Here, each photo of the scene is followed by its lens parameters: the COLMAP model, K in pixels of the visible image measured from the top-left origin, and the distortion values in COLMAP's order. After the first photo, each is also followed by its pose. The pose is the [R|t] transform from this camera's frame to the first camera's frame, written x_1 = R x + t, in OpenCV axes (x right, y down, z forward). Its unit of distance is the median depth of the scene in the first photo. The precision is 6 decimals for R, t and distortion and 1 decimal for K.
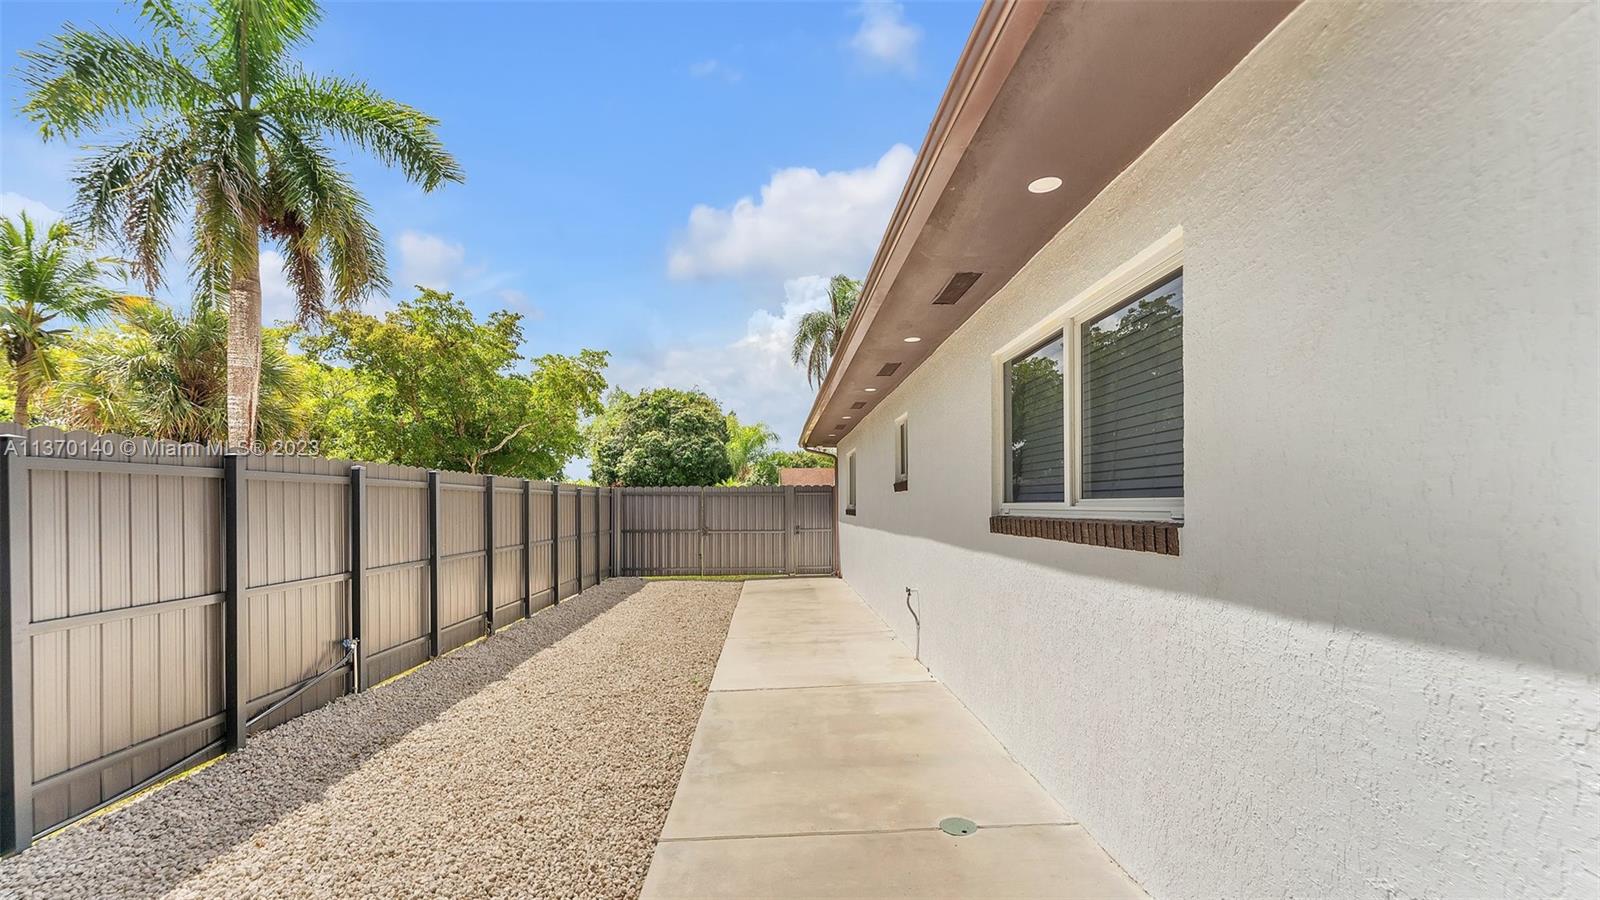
lens RADIAL K [[661.9, 0, 800.2], [0, 661.9, 496.5], [0, 0, 1]] dist [-0.001931, -0.000741]
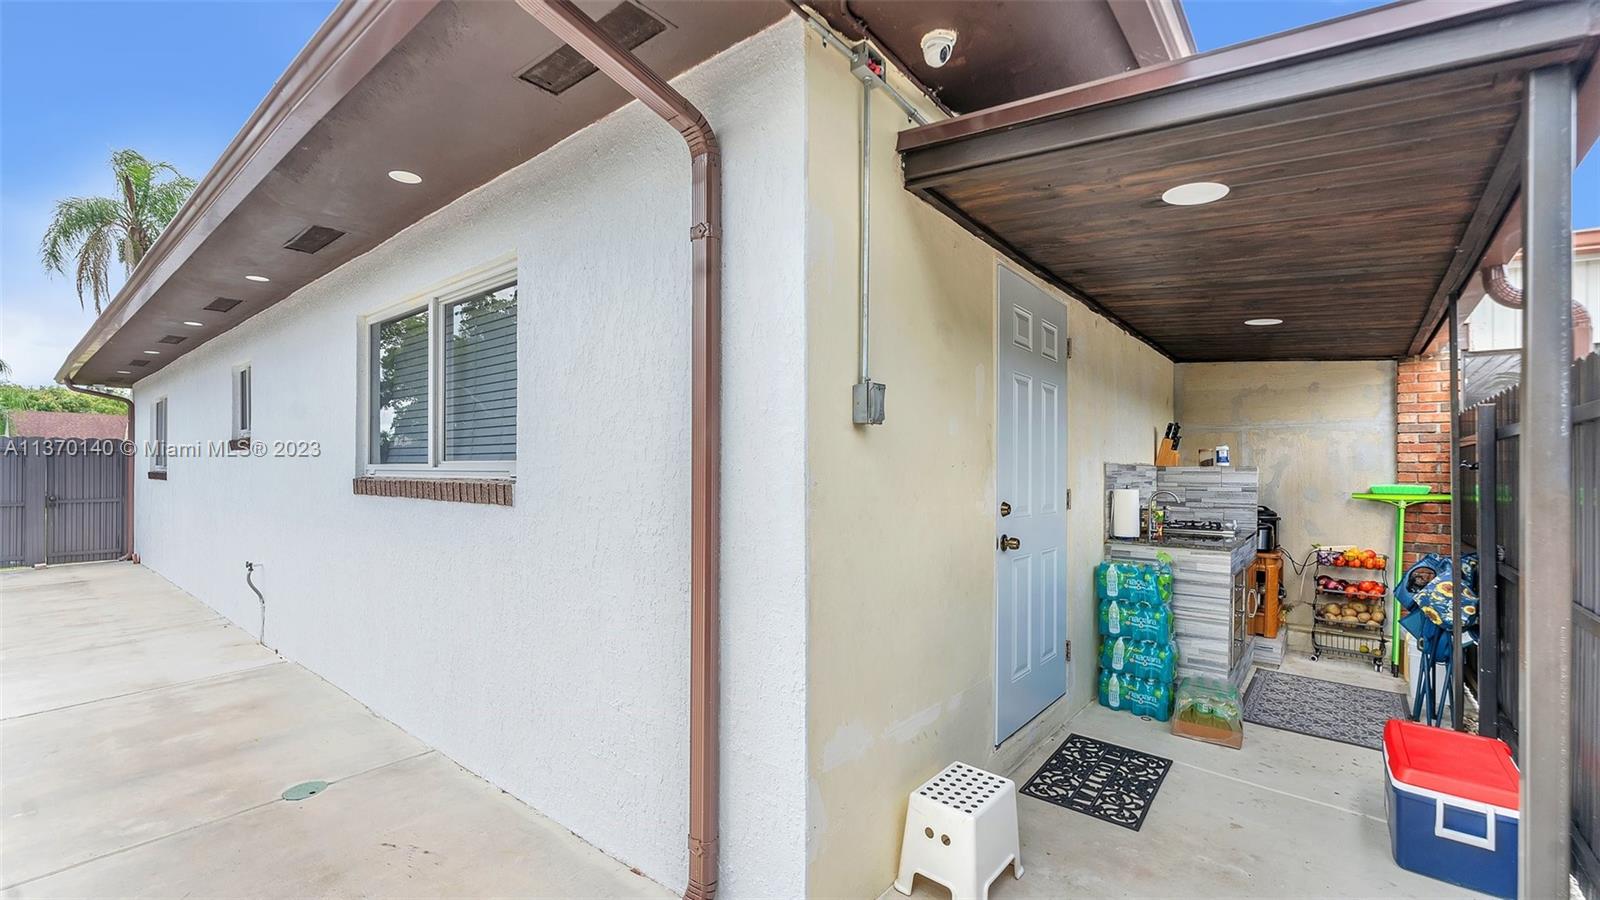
lens RADIAL K [[683.3, 0, 800.0], [0, 683.3, 450.0], [0, 0, 1]] dist [-0.001309, 0.005205]
pose [[0.673461, 0.010238, 0.739152, -0.019459], [-0.005565, 0.999946, -0.008780, -0.006205], [-0.739202, 0.001799, 0.673481, -0.180684]]
